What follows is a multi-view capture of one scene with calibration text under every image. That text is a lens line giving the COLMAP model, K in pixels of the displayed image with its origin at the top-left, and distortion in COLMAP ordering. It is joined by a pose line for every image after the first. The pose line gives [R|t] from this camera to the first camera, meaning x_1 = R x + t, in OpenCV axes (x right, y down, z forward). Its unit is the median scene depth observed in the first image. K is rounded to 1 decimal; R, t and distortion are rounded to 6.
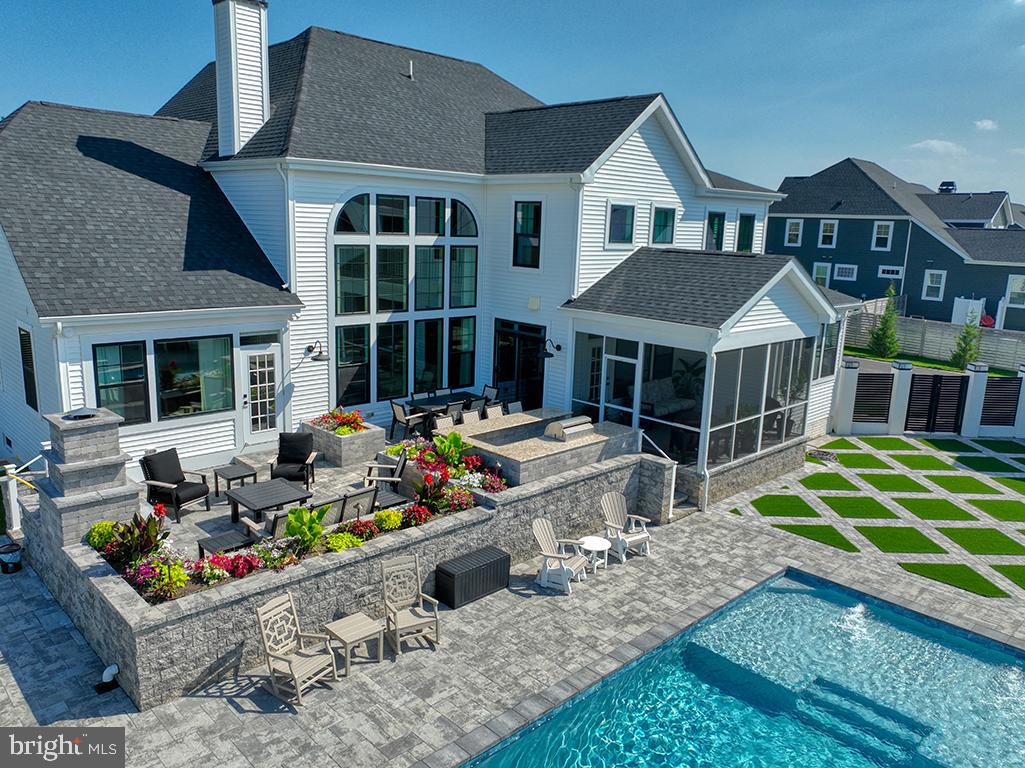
lens RADIAL K [[761.4, 0, 513.8], [0, 761.4, 381.7], [0, 0, 1]] dist [0.003825, 0.001705]
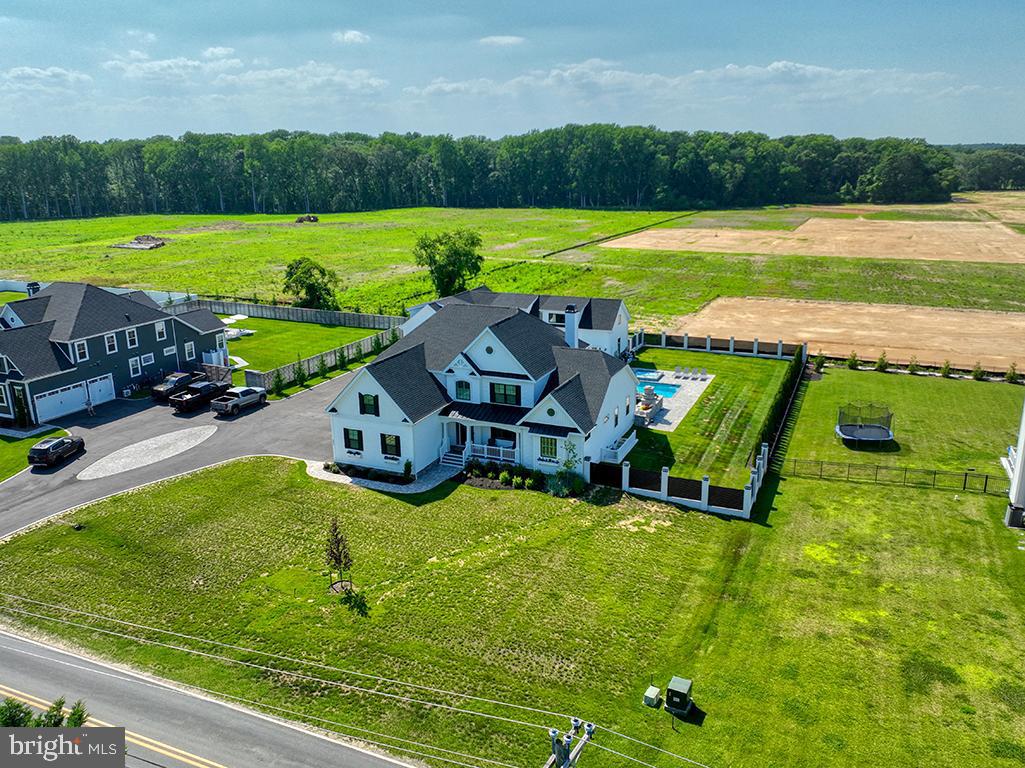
lens RADIAL K [[806.3, 0, 514.0], [0, 806.3, 384.0], [0, 0, 1]] dist [0.003546, 0.003257]
pose [[-0.376314, -0.285292, 0.881474, -3.870968], [0.190127, 0.907383, 0.374845, -1.727200], [-0.906774, 0.308651, -0.287219, 2.530547]]
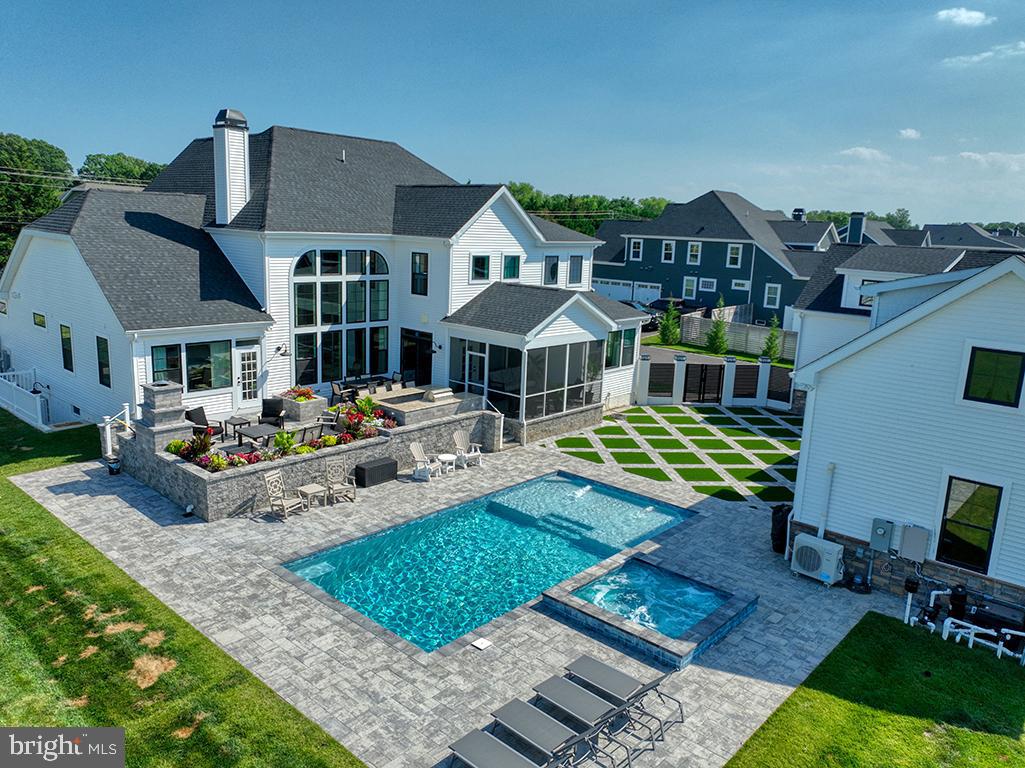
lens RADIAL K [[754.4, 0, 514.4], [0, 754.4, 381.9], [0, 0, 1]] dist [0.003295, 0.001773]
pose [[0.997288, -0.008317, 0.073126, 0.104623], [0.008261, 0.999965, 0.001079, 0.028212], [-0.073133, -0.000472, 0.997322, -0.594100]]
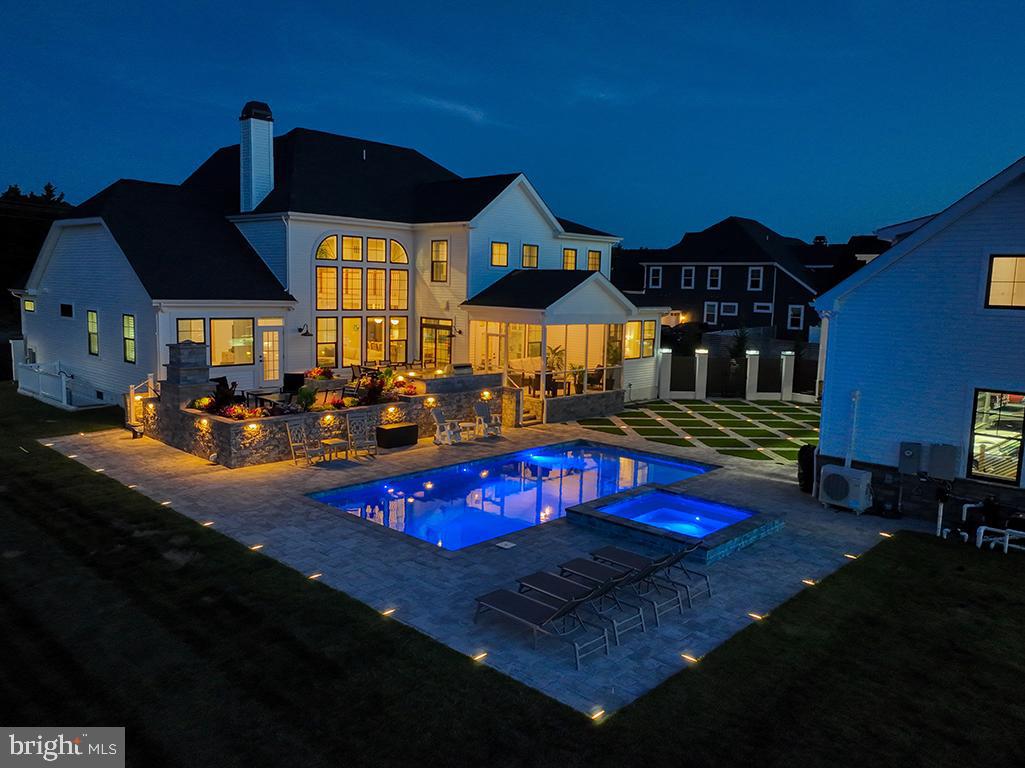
lens RADIAL K [[774.8, 0, 513.6], [0, 774.8, 382.9], [0, 0, 1]] dist [0.001076, 0.009632]
pose [[0.998718, -0.014145, 0.048606, 0.097382], [0.018006, 0.996637, -0.079936, 0.203016], [-0.047311, 0.080708, 0.995614, -0.621993]]
